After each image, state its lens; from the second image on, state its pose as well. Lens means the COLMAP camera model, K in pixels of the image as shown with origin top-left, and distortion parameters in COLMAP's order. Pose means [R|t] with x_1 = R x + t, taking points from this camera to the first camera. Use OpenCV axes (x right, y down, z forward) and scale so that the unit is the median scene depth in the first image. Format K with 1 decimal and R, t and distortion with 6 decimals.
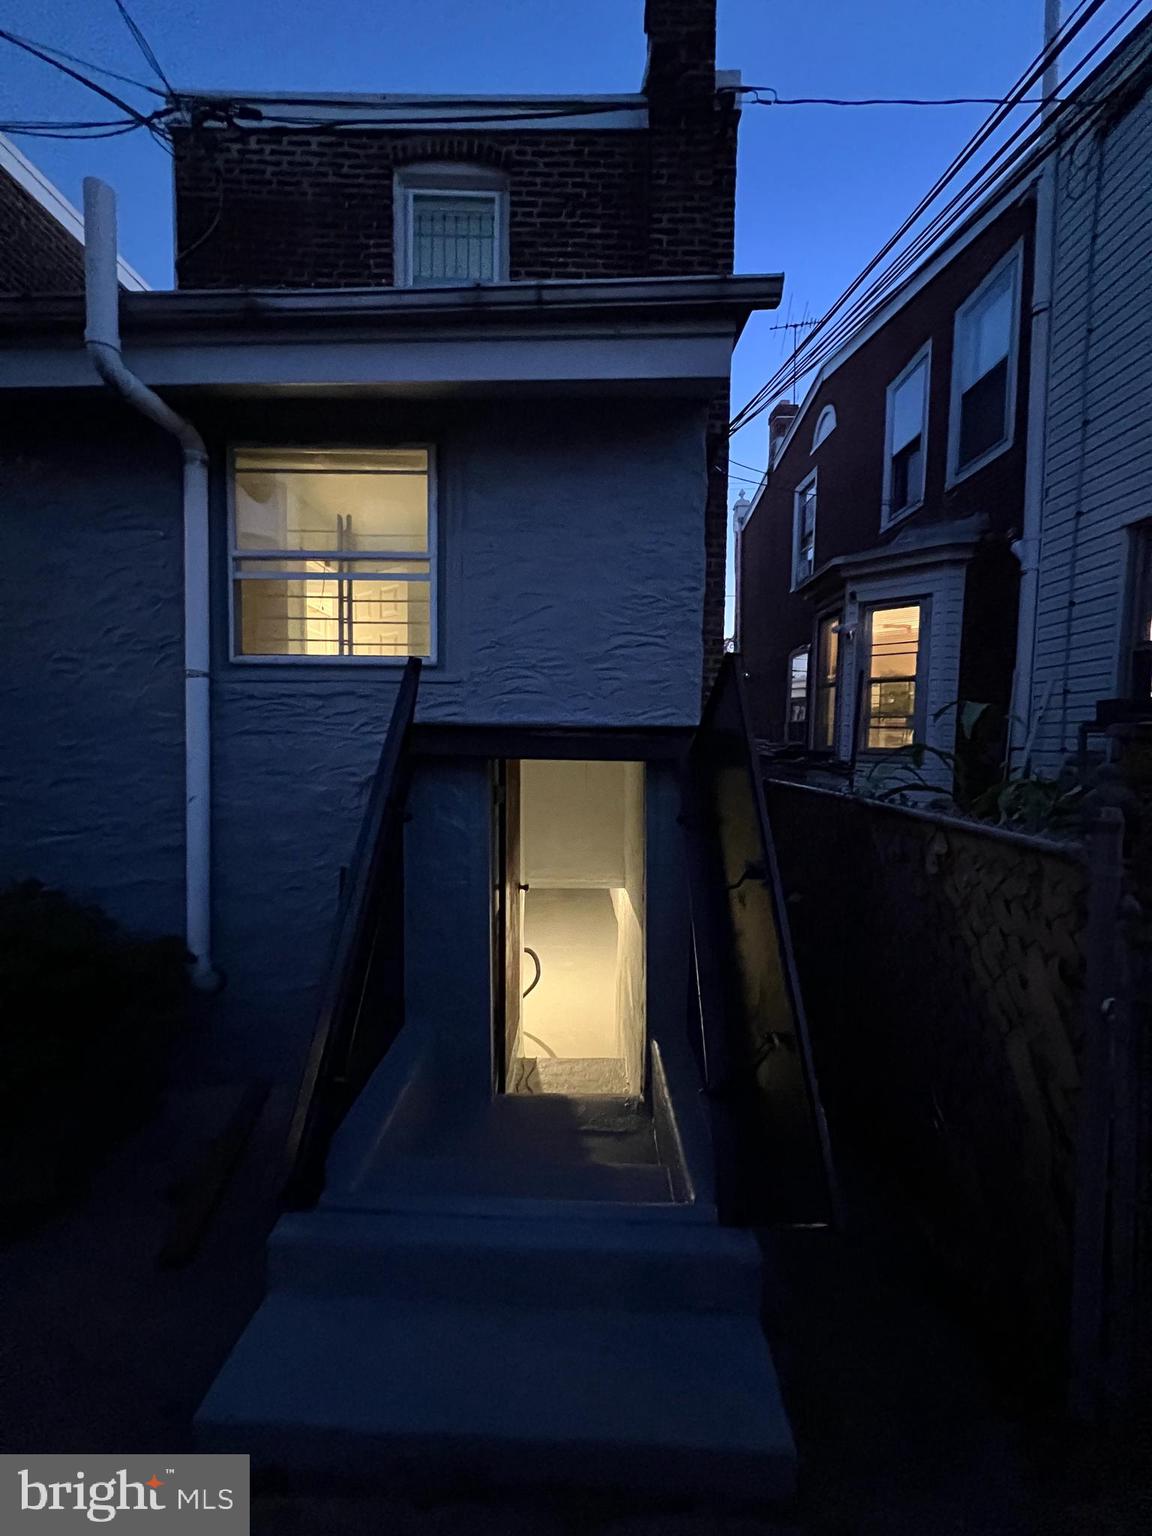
lens RADIAL K [[614.8, 0, 573.4], [0, 614.8, 769.9], [0, 0, 1]] dist [-0.001501, 0.000045]
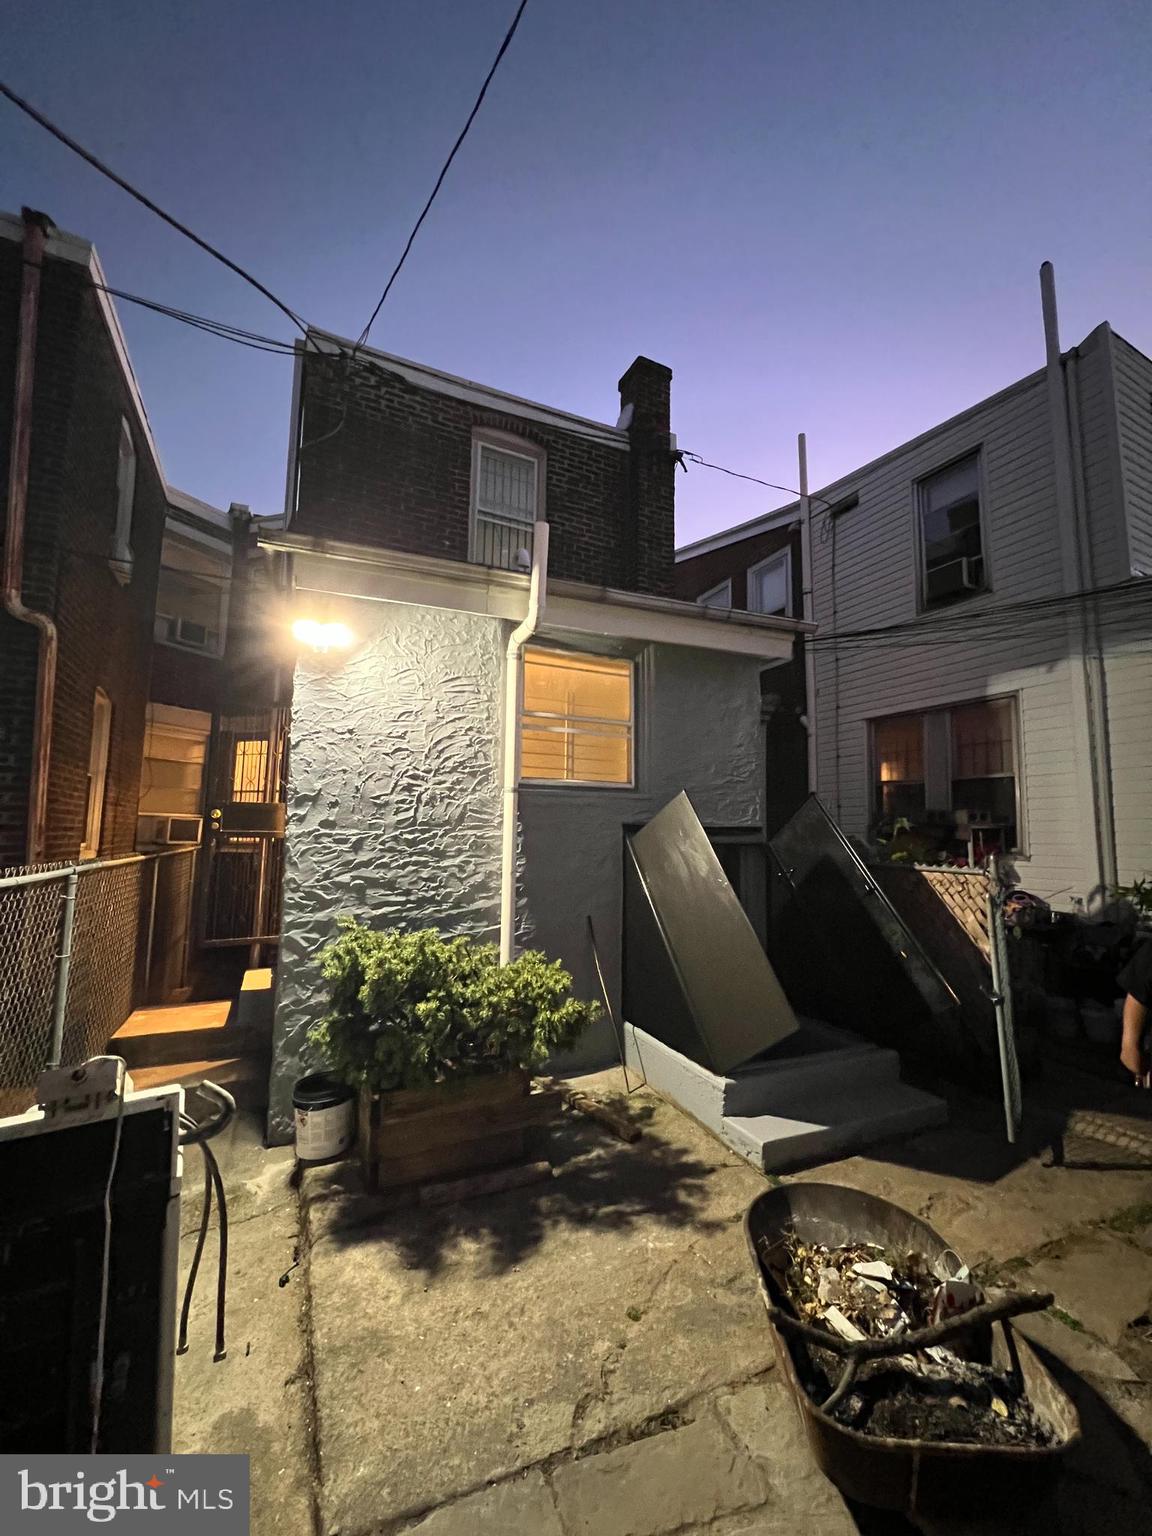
lens RADIAL K [[618.0, 0, 575.5], [0, 618.0, 771.8], [0, 0, 1]] dist [-0.000422, 0.001085]
pose [[0.900020, 0.042276, 0.433794, -0.662764], [0.024218, 0.988896, -0.146621, 0.015104], [-0.435176, 0.142468, 0.889002, -0.250706]]
